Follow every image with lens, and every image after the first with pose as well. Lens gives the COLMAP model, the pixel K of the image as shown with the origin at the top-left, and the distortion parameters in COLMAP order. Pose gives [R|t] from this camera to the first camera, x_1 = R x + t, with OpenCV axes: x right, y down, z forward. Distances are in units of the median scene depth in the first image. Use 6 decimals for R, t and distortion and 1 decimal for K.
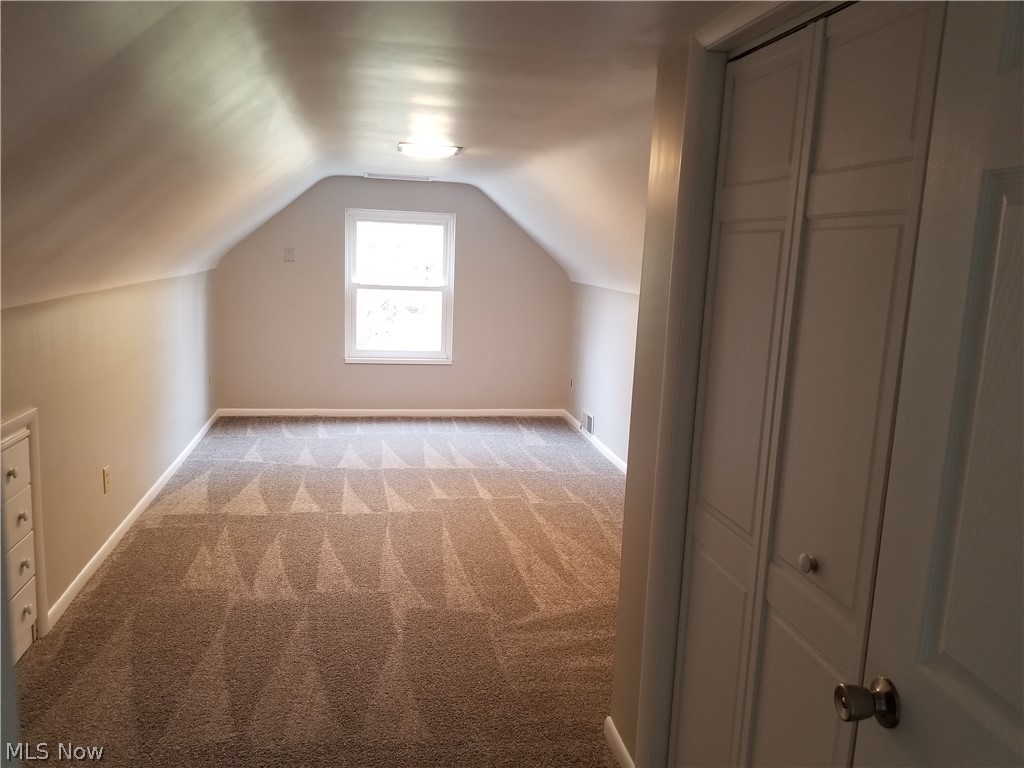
lens RADIAL K [[805.5, 0, 501.1], [0, 805.5, 383.2], [0, 0, 1]] dist [0.062986, -0.112616]
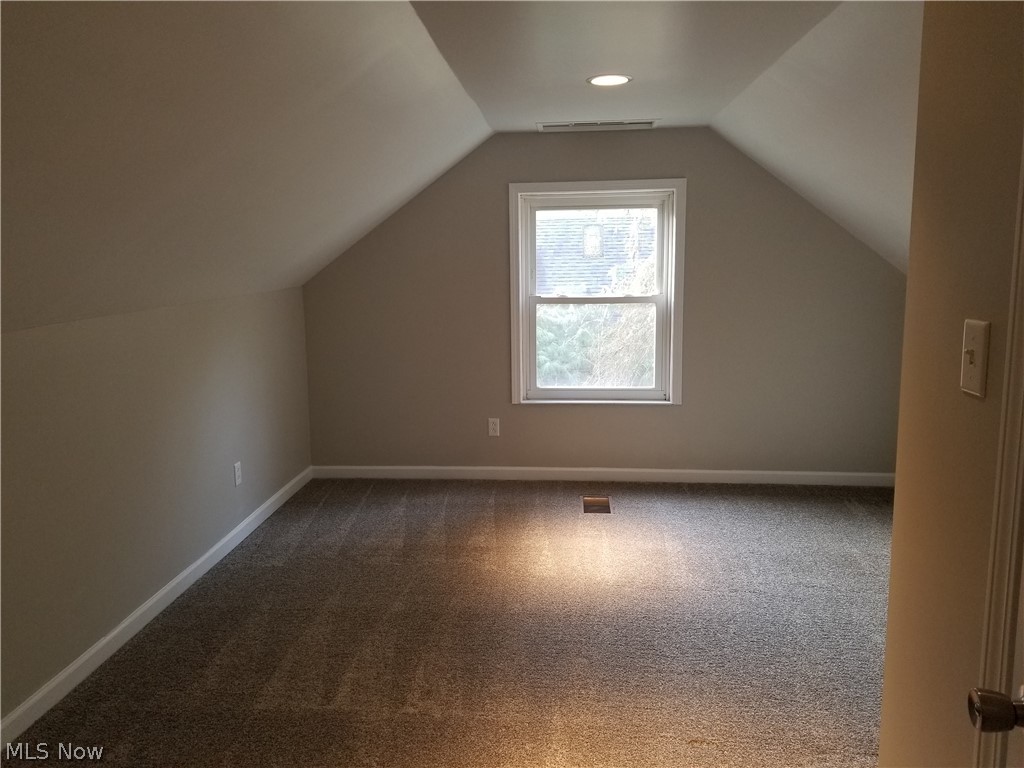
lens RADIAL K [[789.1, 0, 512.0], [0, 789.1, 384.0], [0, 0, 1]] dist [0.066116, -0.002076]
pose [[0.966419, -0.014305, -0.256573, -0.019277], [-0.004312, 0.997406, -0.071852, 0.005451], [0.256936, 0.070546, 0.963850, 0.319933]]
